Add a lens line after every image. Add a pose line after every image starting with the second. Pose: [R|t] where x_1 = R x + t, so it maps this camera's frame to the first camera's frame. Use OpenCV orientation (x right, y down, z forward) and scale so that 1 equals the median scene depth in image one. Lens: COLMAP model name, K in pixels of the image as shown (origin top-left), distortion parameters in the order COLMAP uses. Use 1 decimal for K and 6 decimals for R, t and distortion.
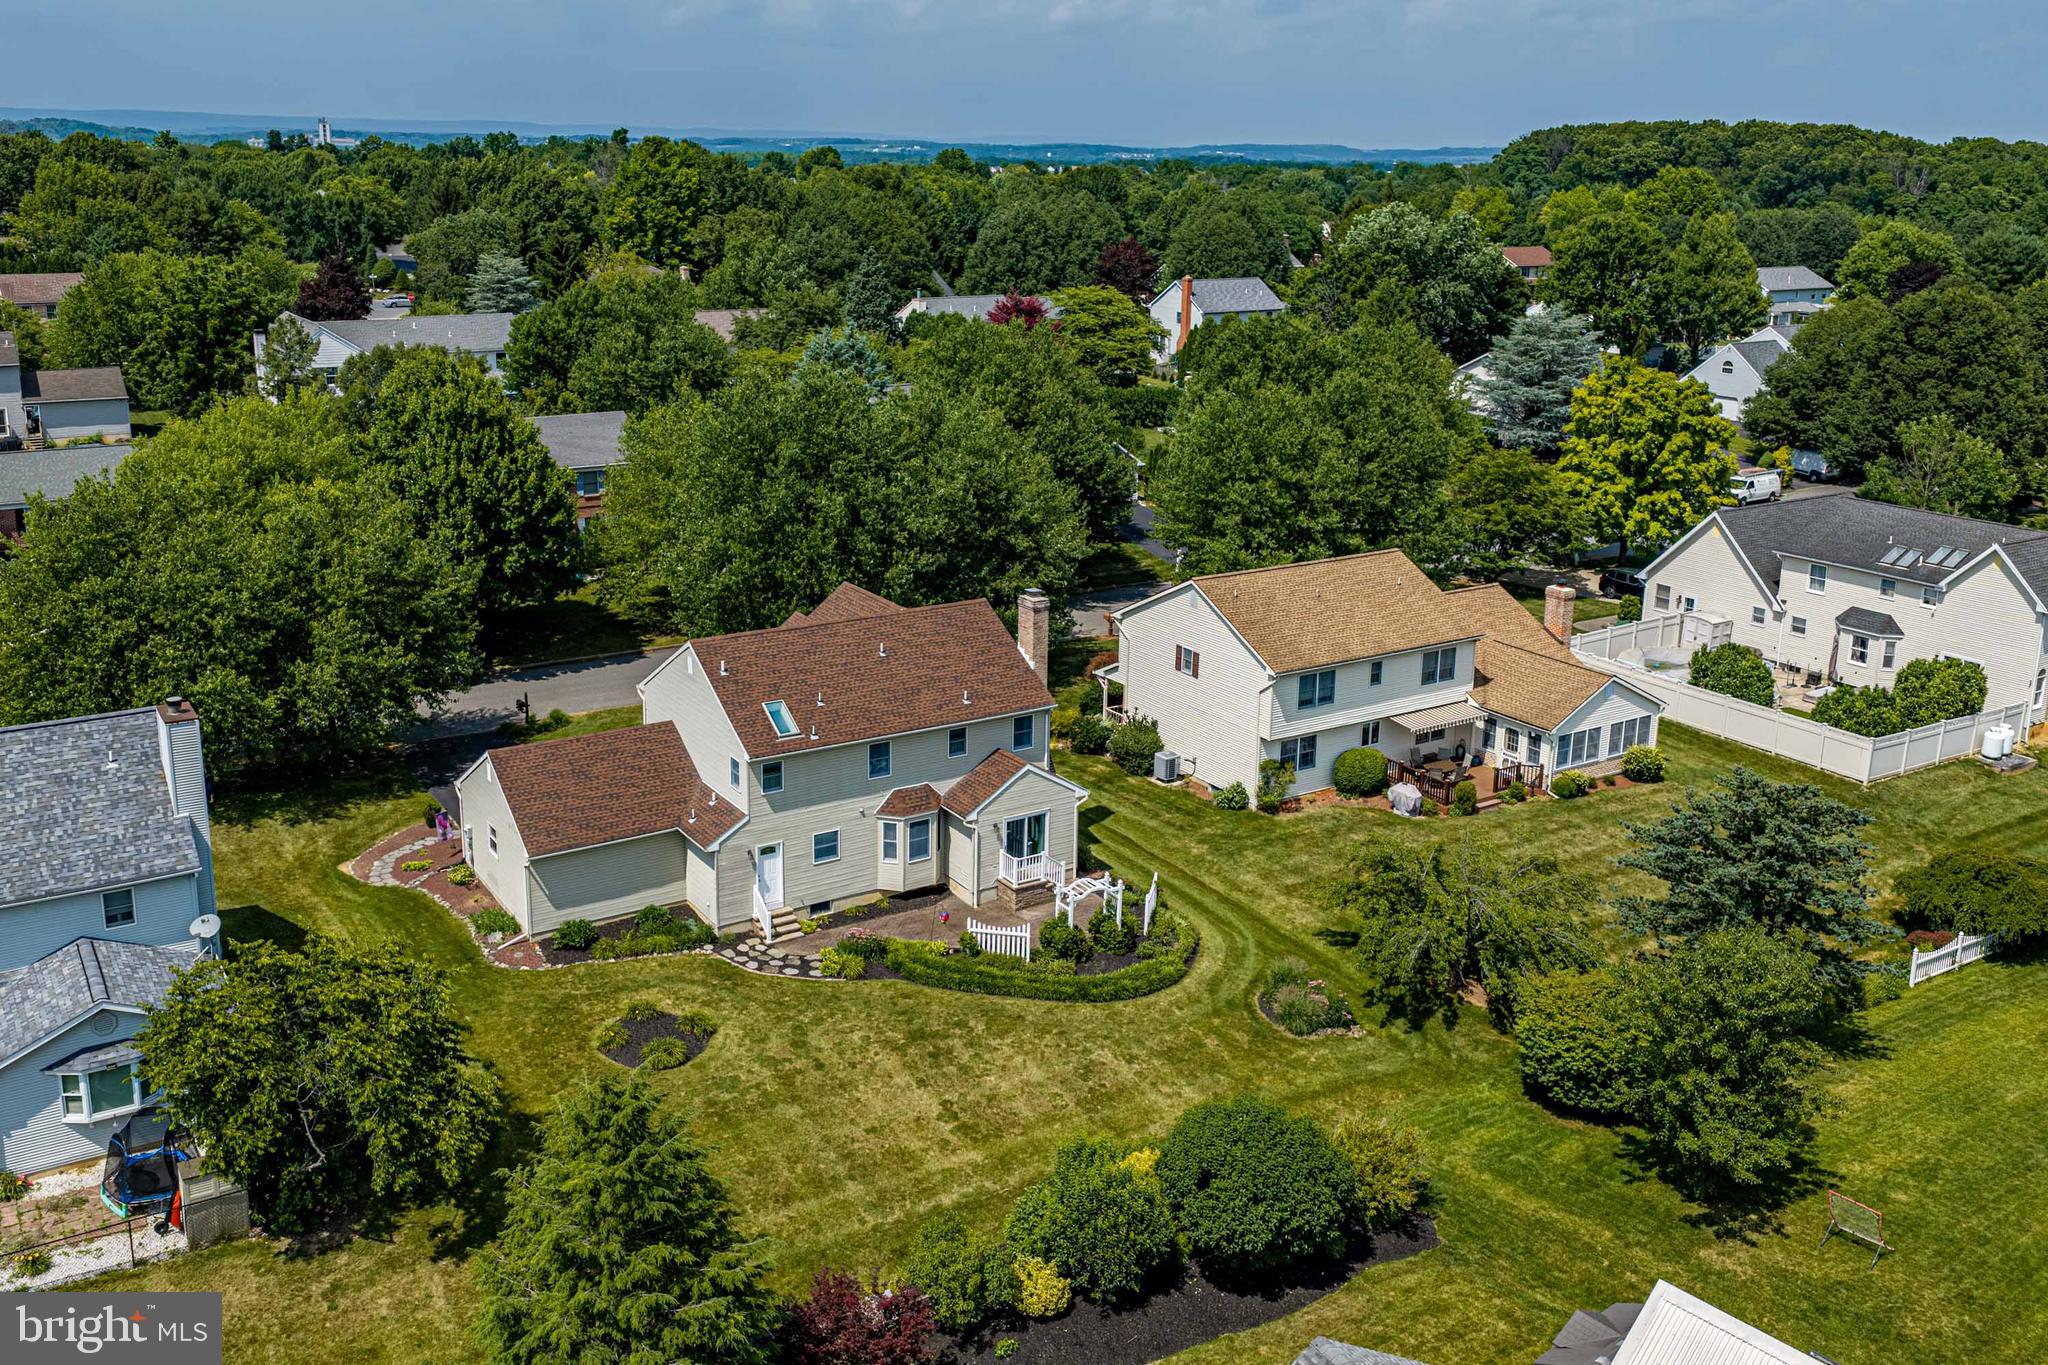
lens RADIAL K [[1705.6, 0, 962.5], [0, 1705.6, 623.4], [0, 0, 1]] dist [0.010994, -0.033421]
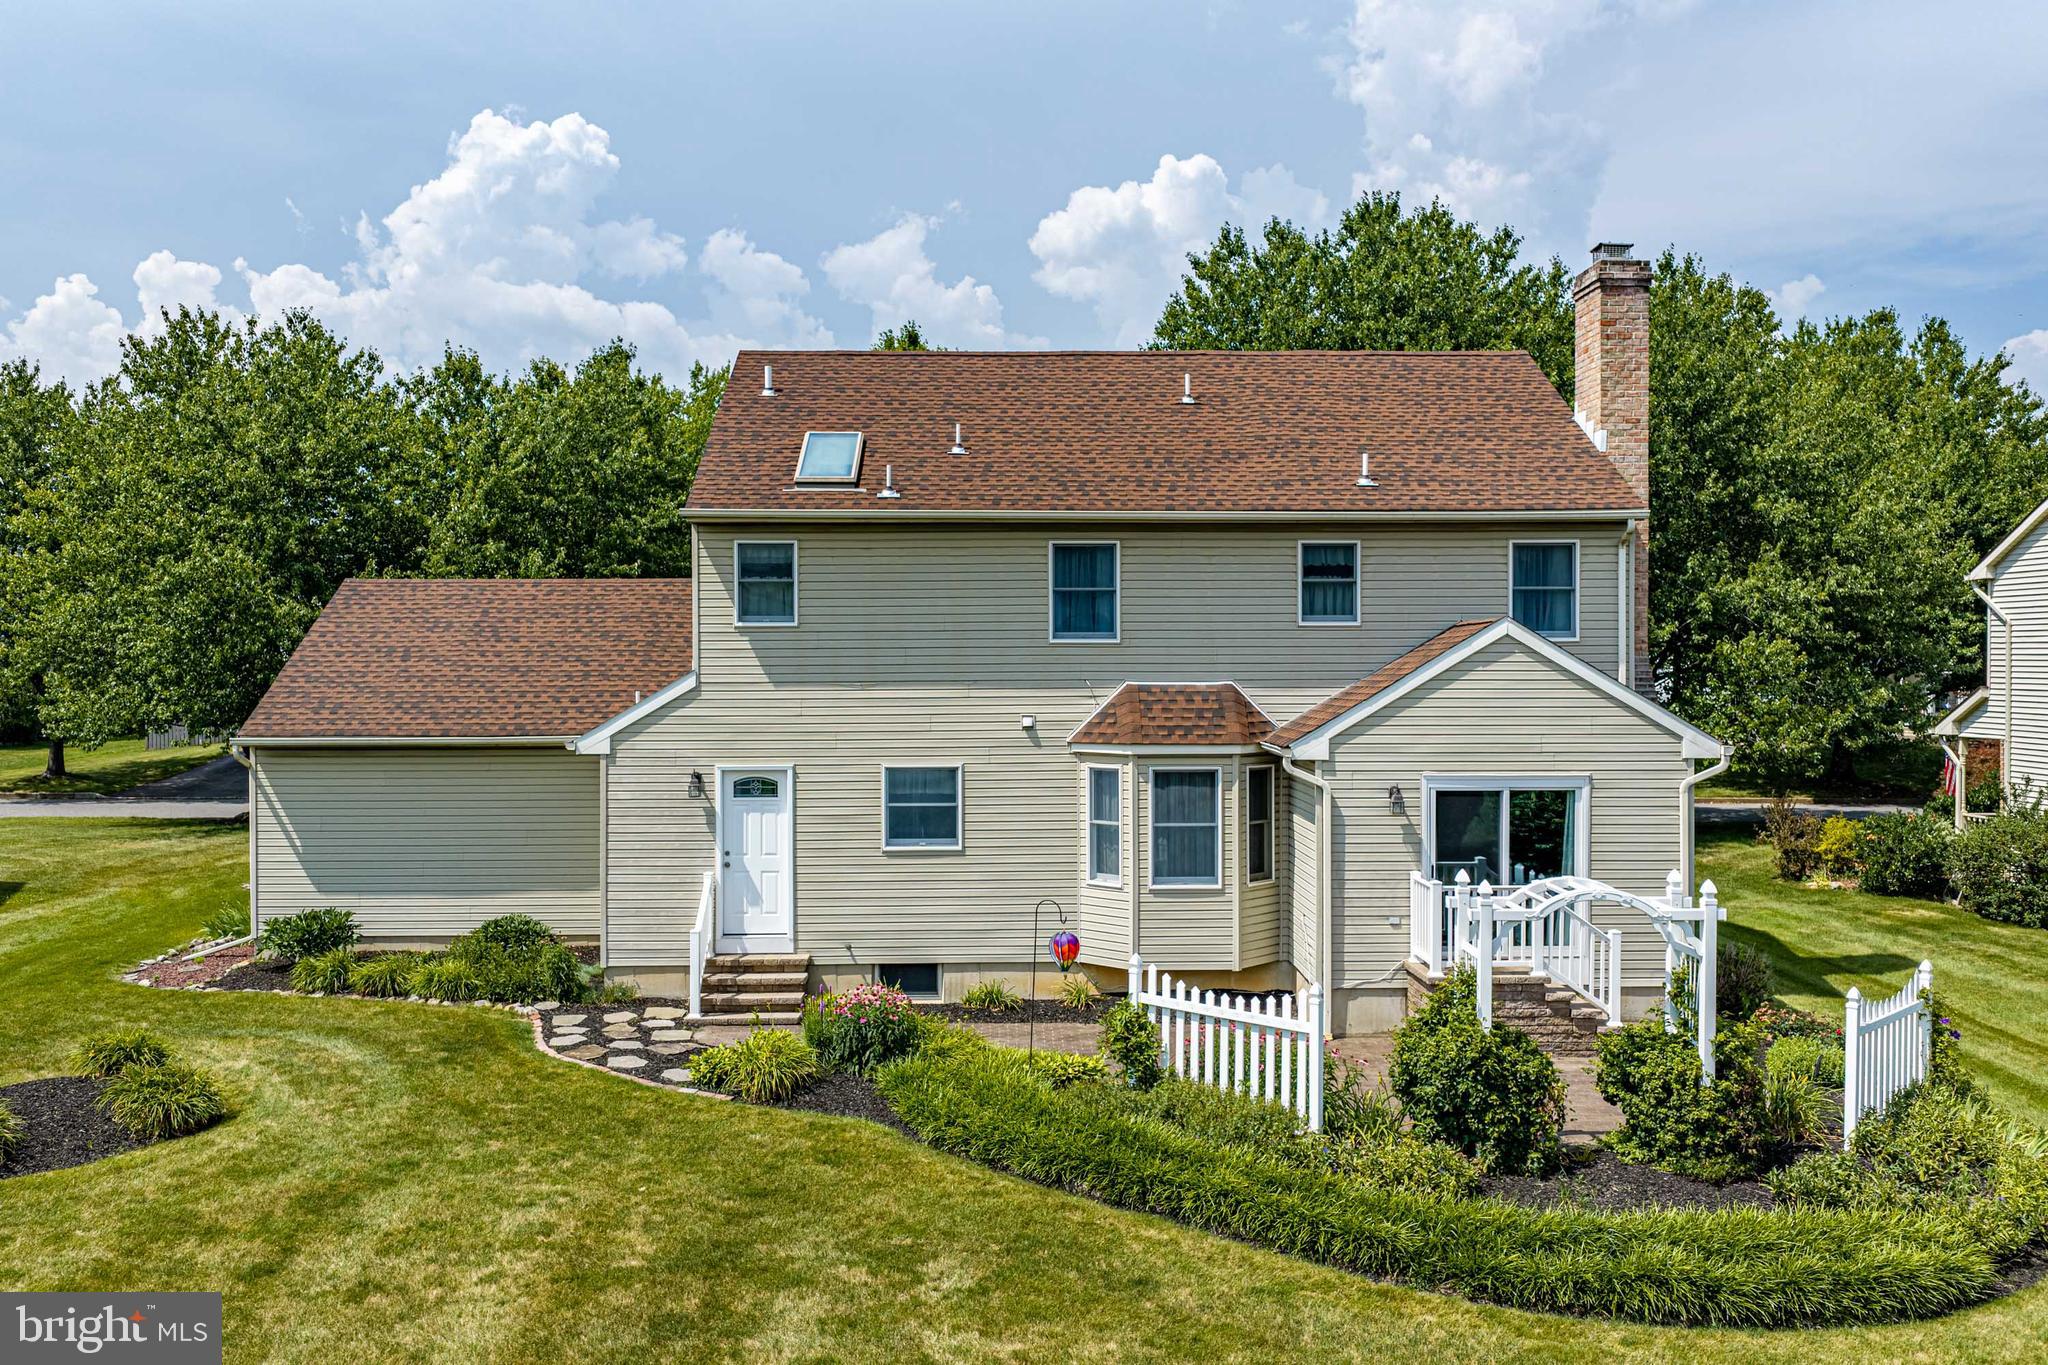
lens RADIAL K [[1705.6, 0, 1041.6], [0, 1705.6, 685.2], [0, 0, 1]] dist [0.010994, -0.033421]
pose [[0.865846, -0.005882, -0.500277, 0.110341], [-0.117957, 0.969343, -0.215548, 0.154886], [0.486207, 0.245643, 0.838607, 0.588564]]
